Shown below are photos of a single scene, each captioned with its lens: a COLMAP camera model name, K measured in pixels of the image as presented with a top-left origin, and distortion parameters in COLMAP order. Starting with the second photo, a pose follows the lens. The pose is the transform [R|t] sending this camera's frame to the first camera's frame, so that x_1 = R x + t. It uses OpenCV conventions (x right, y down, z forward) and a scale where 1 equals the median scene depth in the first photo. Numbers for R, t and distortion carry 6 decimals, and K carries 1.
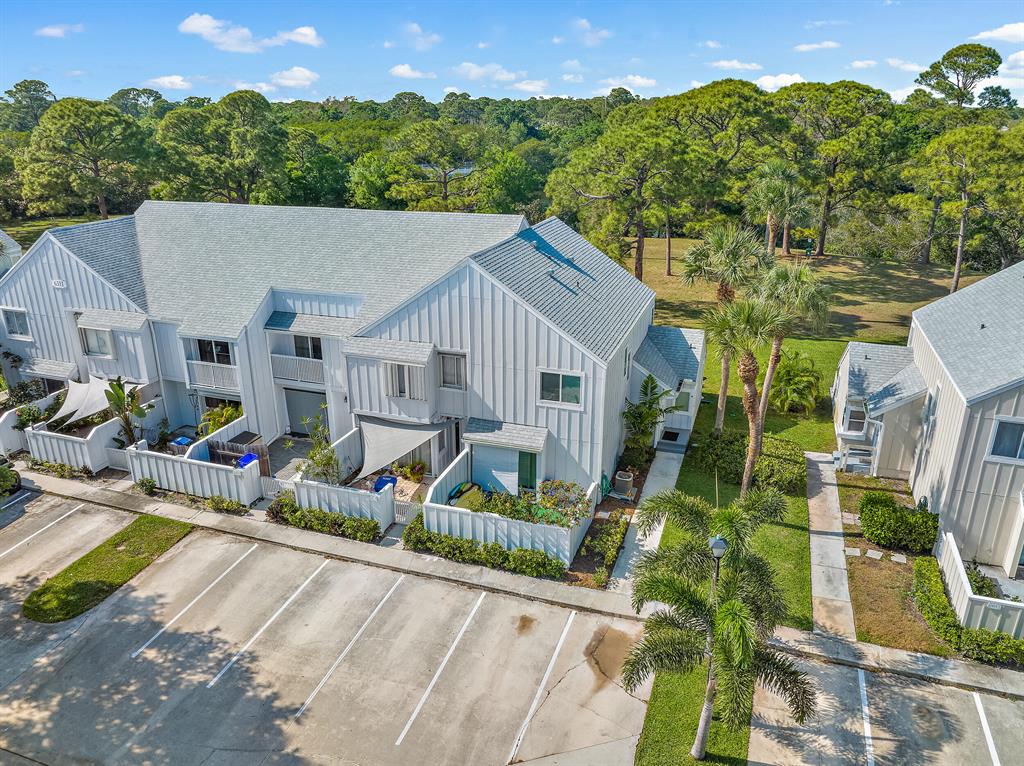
lens RADIAL K [[752.0, 0, 512.0], [0, 752.0, 383.0], [0, 0, 1]] dist [-0.039324, 0.000547]
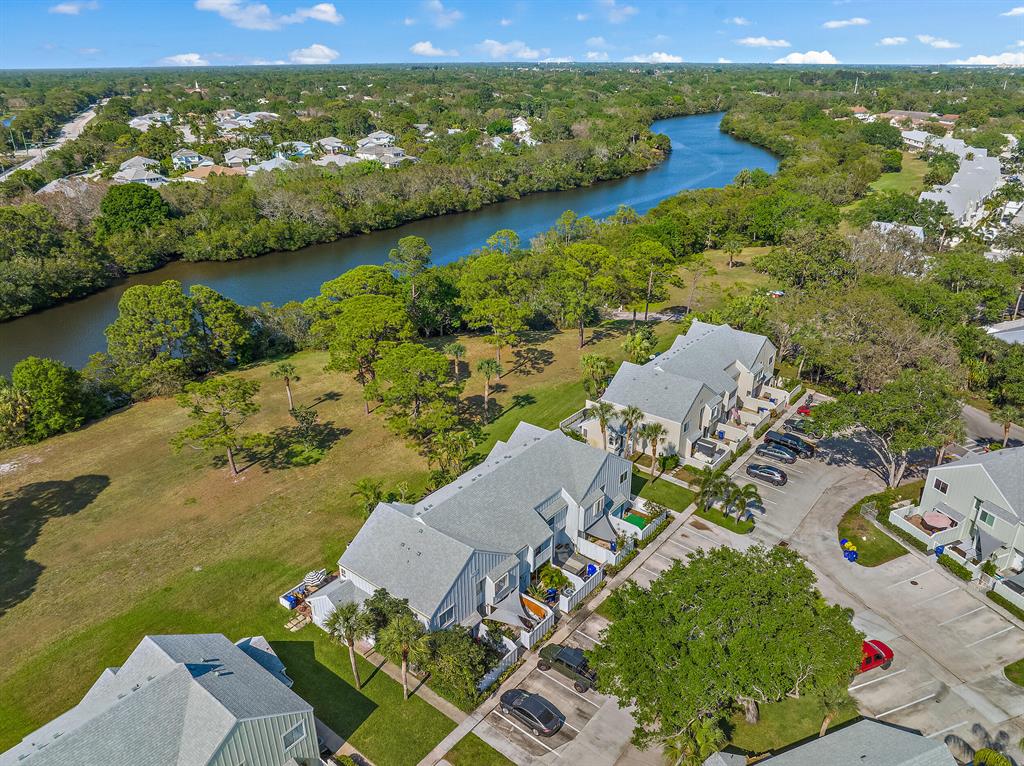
lens RADIAL K [[735.3, 0, 517.1], [0, 735.3, 381.1], [0, 0, 1]] dist [-0.037026, 0.001051]
pose [[0.336531, -0.379922, 0.861630, -2.356002], [0.329199, 0.904732, 0.270350, -1.222159], [-0.882256, 0.192666, 0.429540, 0.073741]]
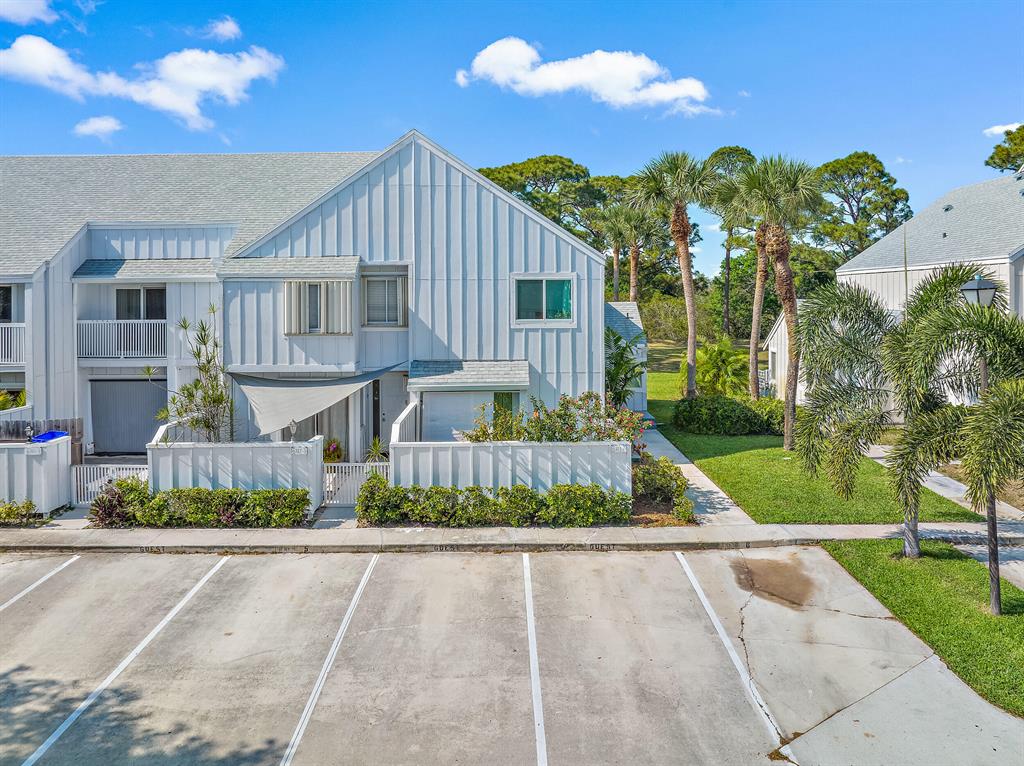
lens RADIAL K [[753.7, 0, 513.8], [0, 753.7, 302.7], [0, 0, 1]] dist [-0.038136, 0.001402]
pose [[0.941085, -0.006082, 0.338115, -0.214798], [0.122167, 0.938429, -0.323150, 0.245714], [-0.315332, 0.345418, 0.883885, 0.345848]]
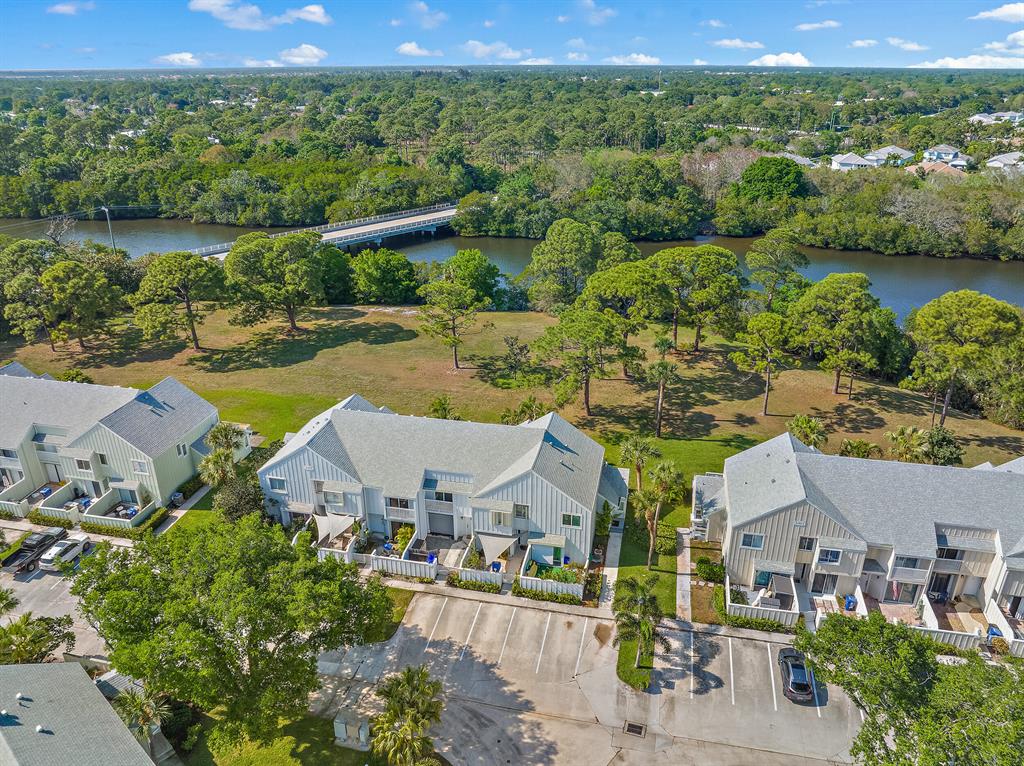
lens RADIAL K [[735.3, 0, 517.1], [0, 735.3, 381.1], [0, 0, 1]] dist [-0.037026, 0.001051]
pose [[0.992214, -0.048985, 0.114507, -0.338150], [0.042006, 0.997155, 0.062582, -0.566332], [-0.117247, -0.057285, 0.991449, -1.194419]]
